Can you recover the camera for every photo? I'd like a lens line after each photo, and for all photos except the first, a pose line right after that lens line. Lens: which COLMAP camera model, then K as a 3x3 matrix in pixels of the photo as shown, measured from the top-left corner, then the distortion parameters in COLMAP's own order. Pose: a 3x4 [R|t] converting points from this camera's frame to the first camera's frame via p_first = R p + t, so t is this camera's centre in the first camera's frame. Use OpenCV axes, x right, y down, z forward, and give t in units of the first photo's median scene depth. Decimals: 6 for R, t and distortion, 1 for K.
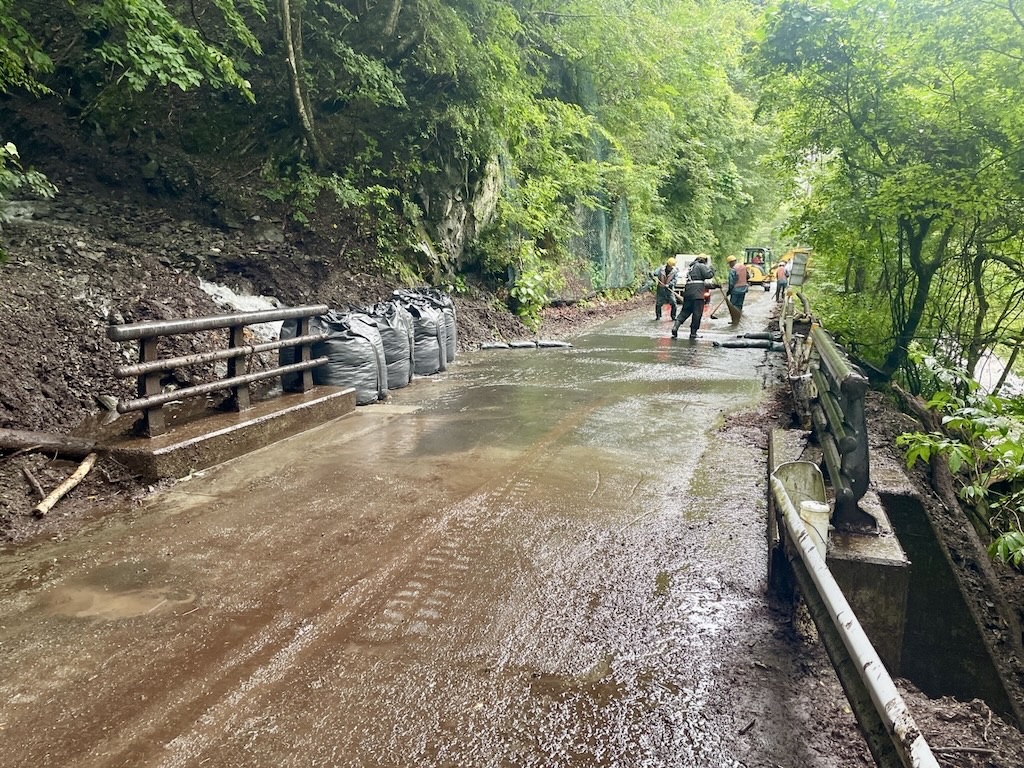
lens RADIAL K [[770.6, 0, 512.0], [0, 770.6, 384.0], [0, 0, 1]] dist [0.102232, -0.129156]
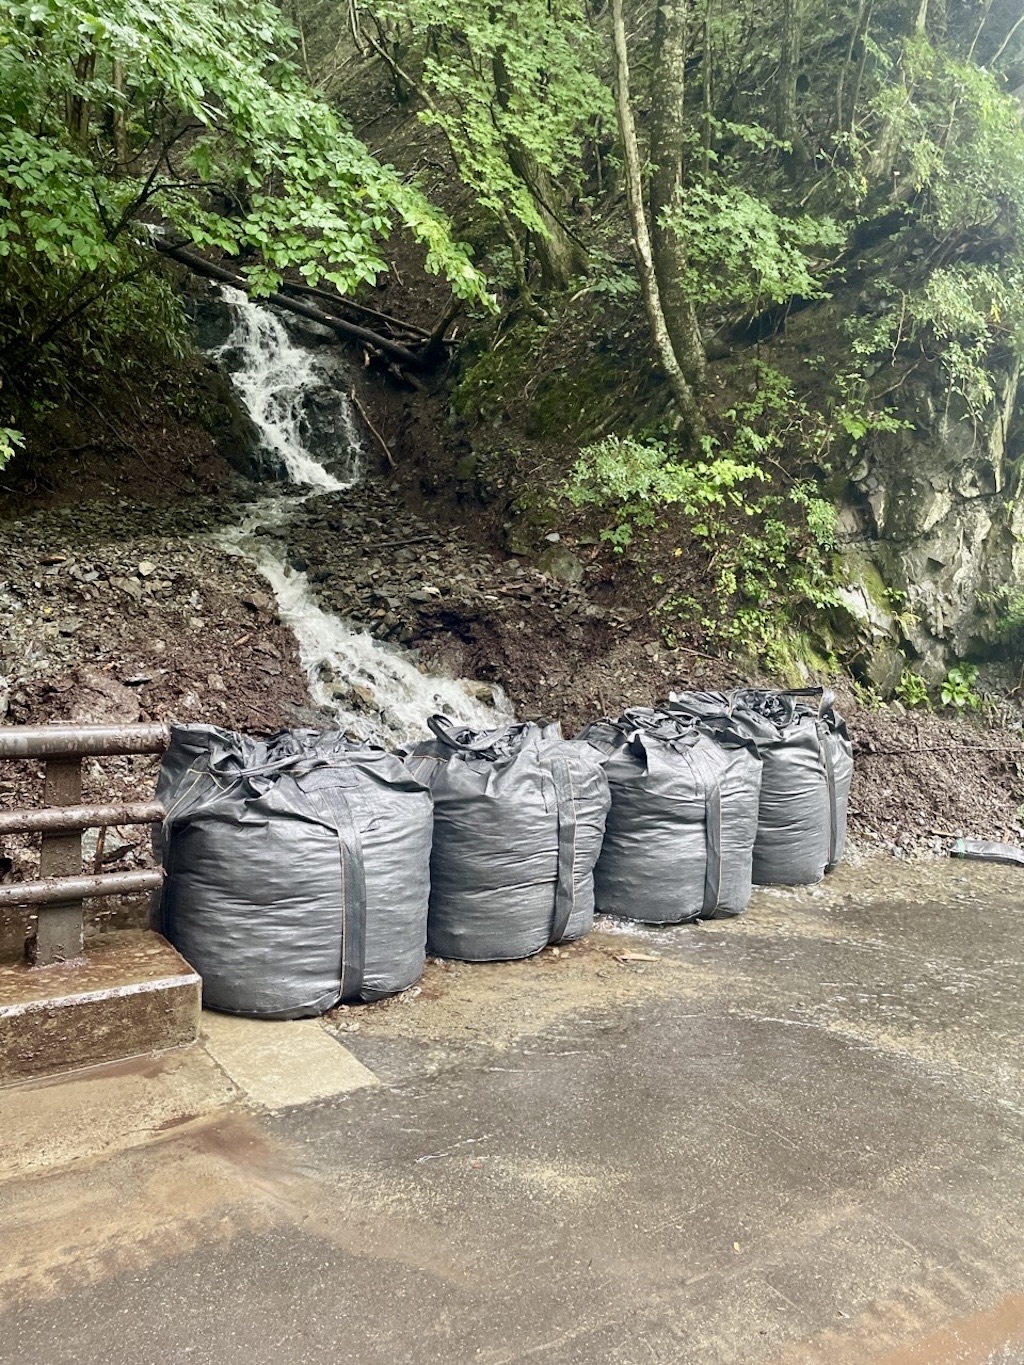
lens RADIAL K [[1027.3, 0, 512.0], [0, 1027.3, 682.5], [0, 0, 1]] dist [0.102232, -0.129156]
pose [[0.780075, 0.089055, -0.619316, 0.101618], [-0.149366, 0.987706, -0.046110, -0.069270], [0.607596, 0.128474, 0.783786, 0.400952]]
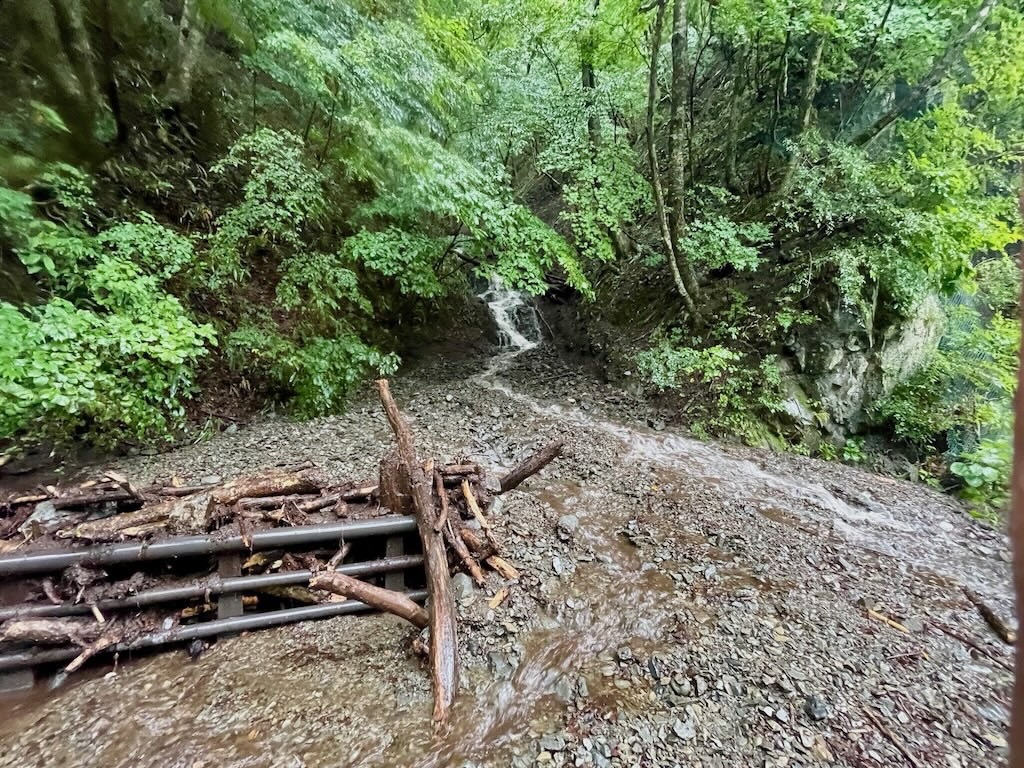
lens RADIAL K [[414.3, 0, 505.3], [0, 414.3, 386.1], [0, 0, 1]] dist [0.001935, 0.000514]
pose [[0.616614, 0.030635, -0.786669, 0.051190], [-0.146005, 0.986358, -0.076032, -0.110618], [0.773608, 0.161740, 0.612675, 0.443381]]
